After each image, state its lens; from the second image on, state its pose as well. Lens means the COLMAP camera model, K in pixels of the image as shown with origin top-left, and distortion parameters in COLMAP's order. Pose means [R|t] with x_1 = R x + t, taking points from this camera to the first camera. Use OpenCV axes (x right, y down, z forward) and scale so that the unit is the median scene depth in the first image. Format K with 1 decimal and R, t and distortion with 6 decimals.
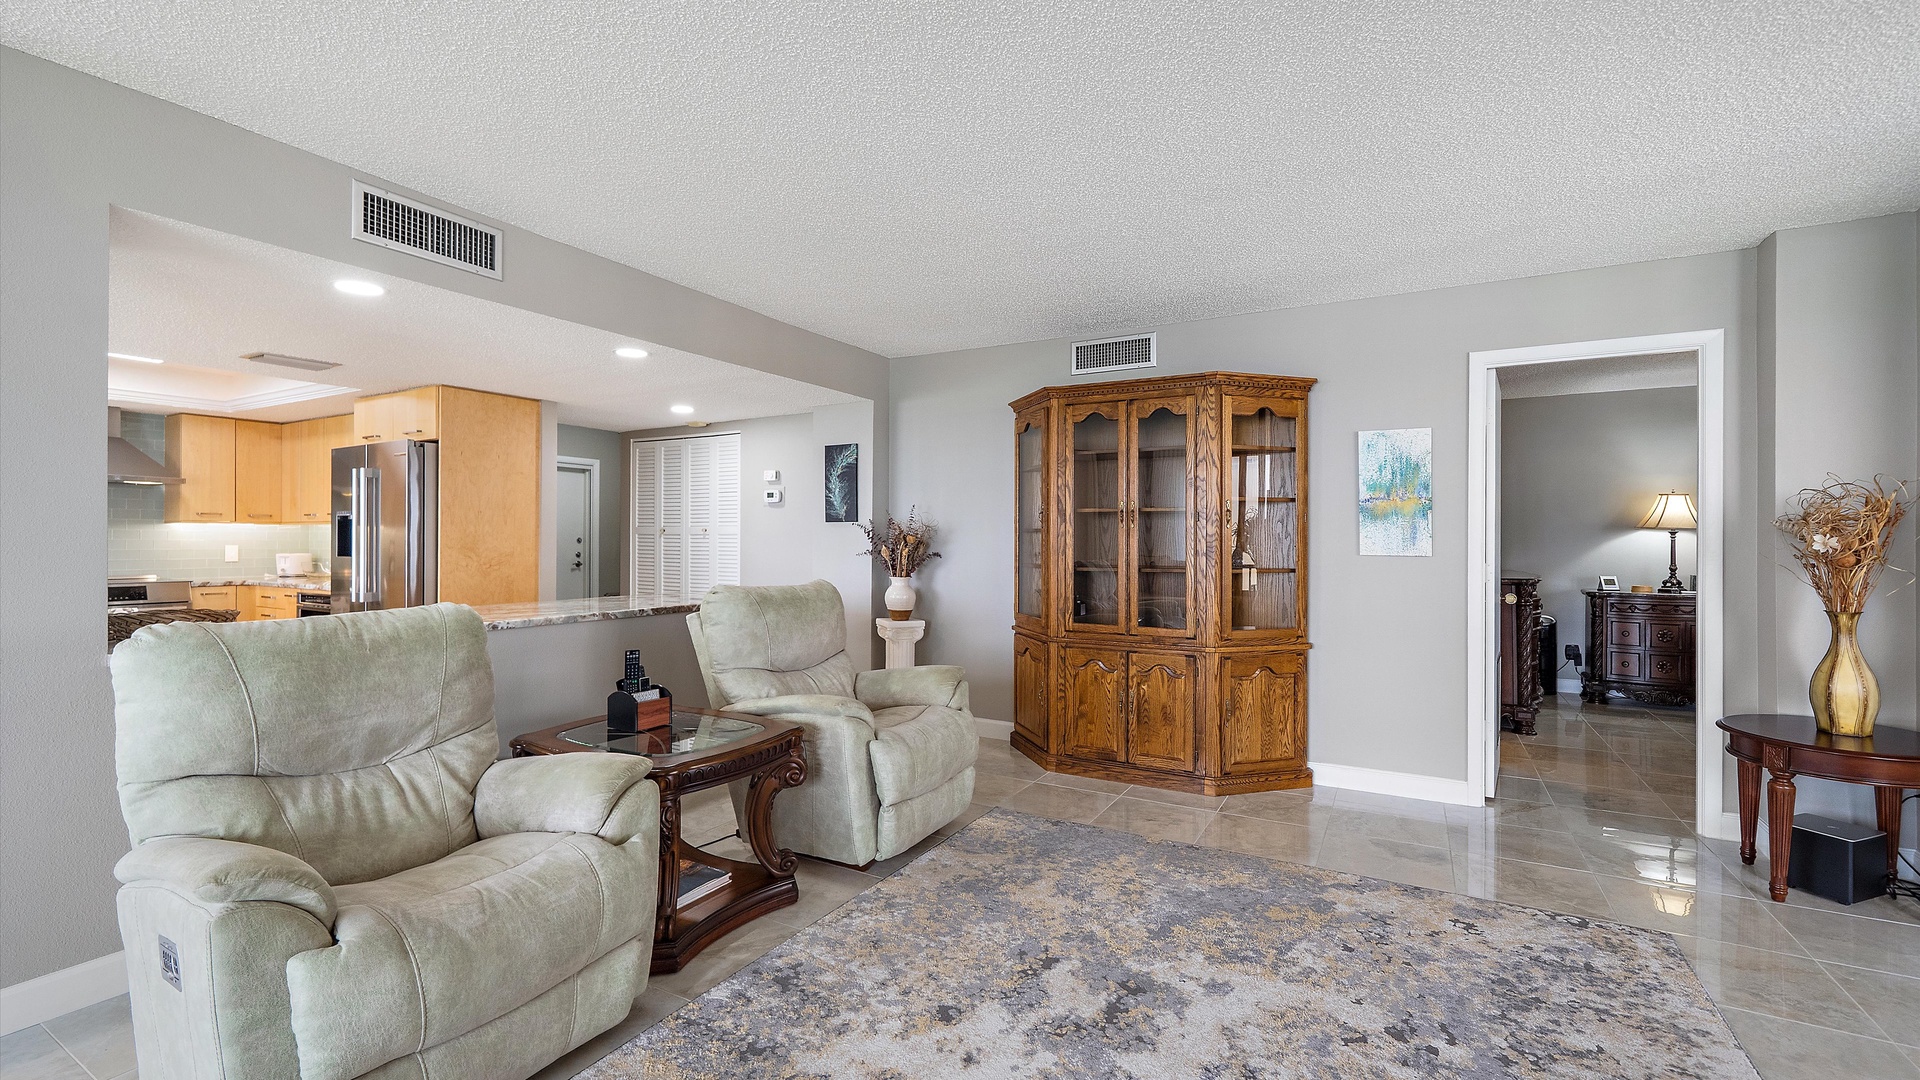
lens RADIAL K [[790.8, 0, 960.0], [0, 790.8, 540.0], [0, 0, 1]] dist [0.001621, 0.000000]
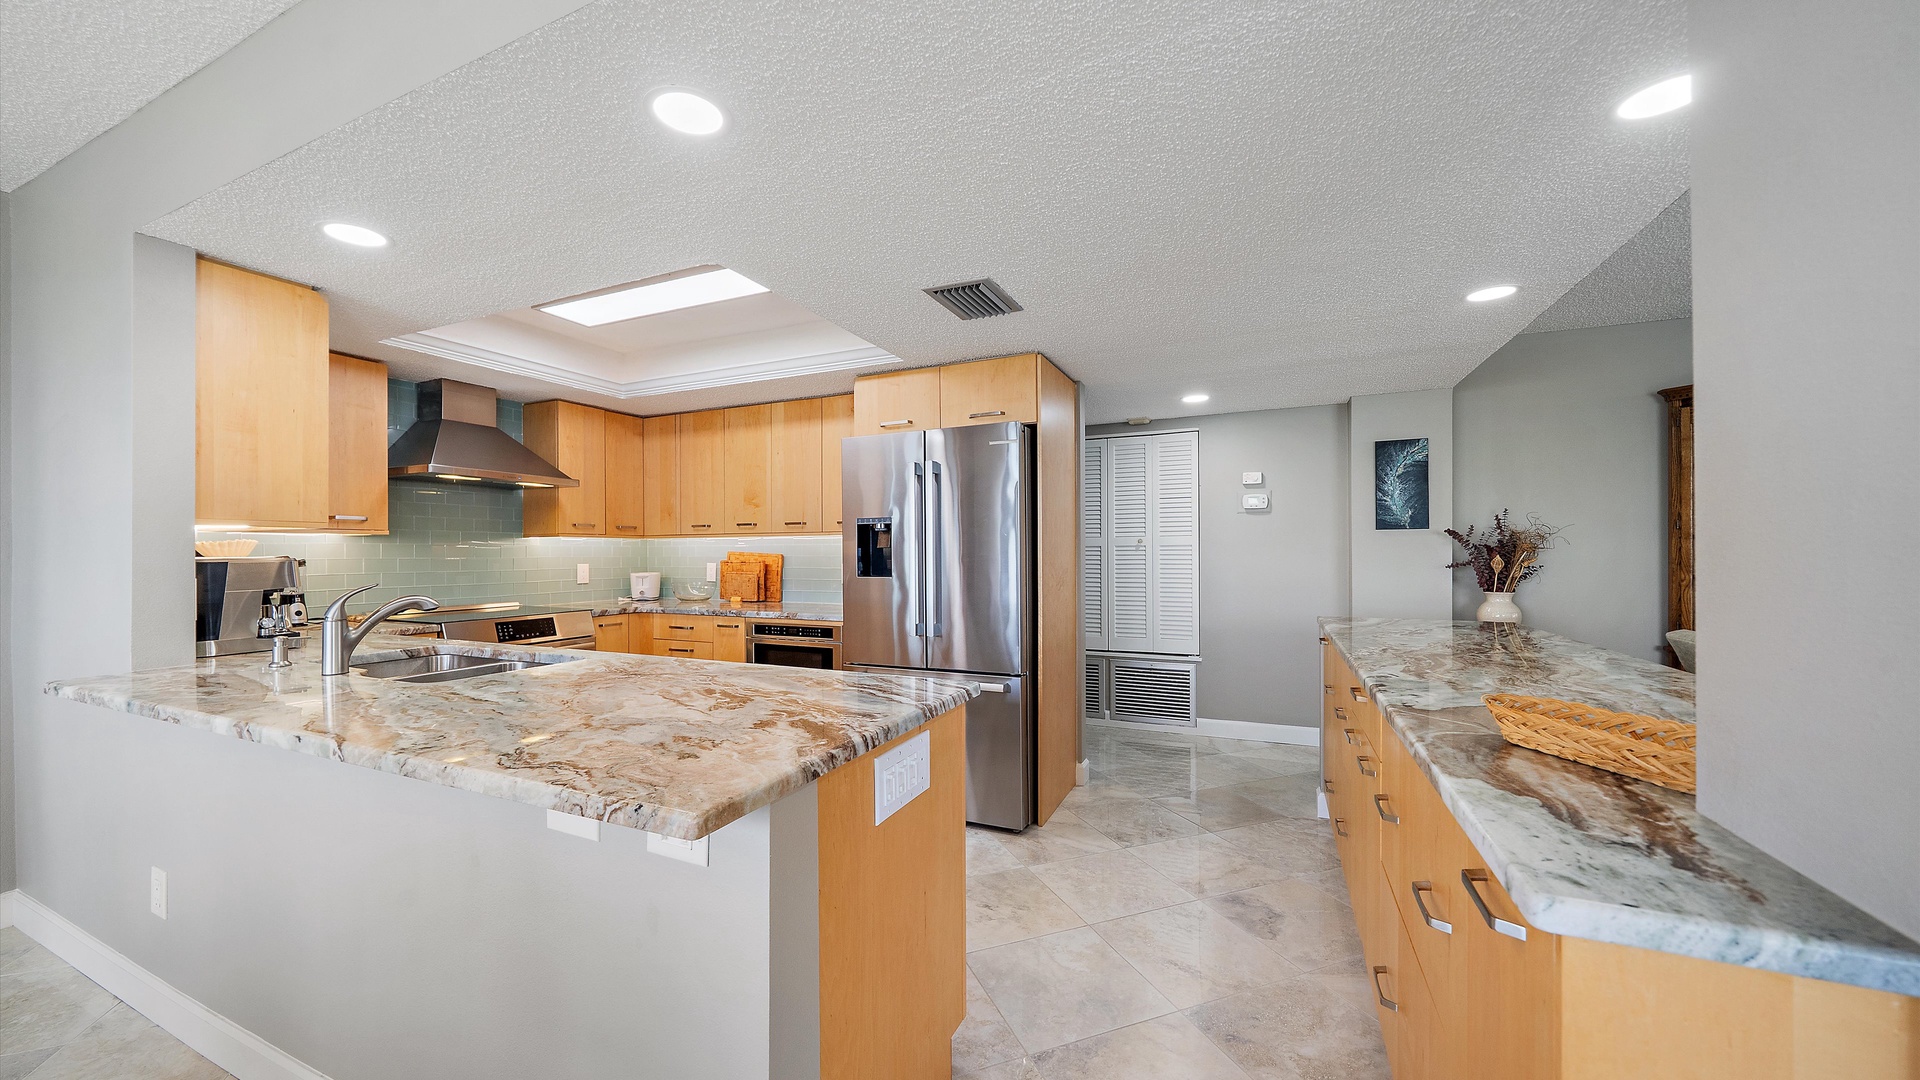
lens RADIAL K [[665.1, 0, 960.0], [0, 665.1, 540.0], [0, 0, 1]] dist [0.000477, -0.000036]
pose [[0.995314, -0.007485, 0.096400, -0.695480], [0.009445, 0.999758, -0.019885, -0.000717], [-0.096228, 0.020703, 0.995144, 0.318704]]
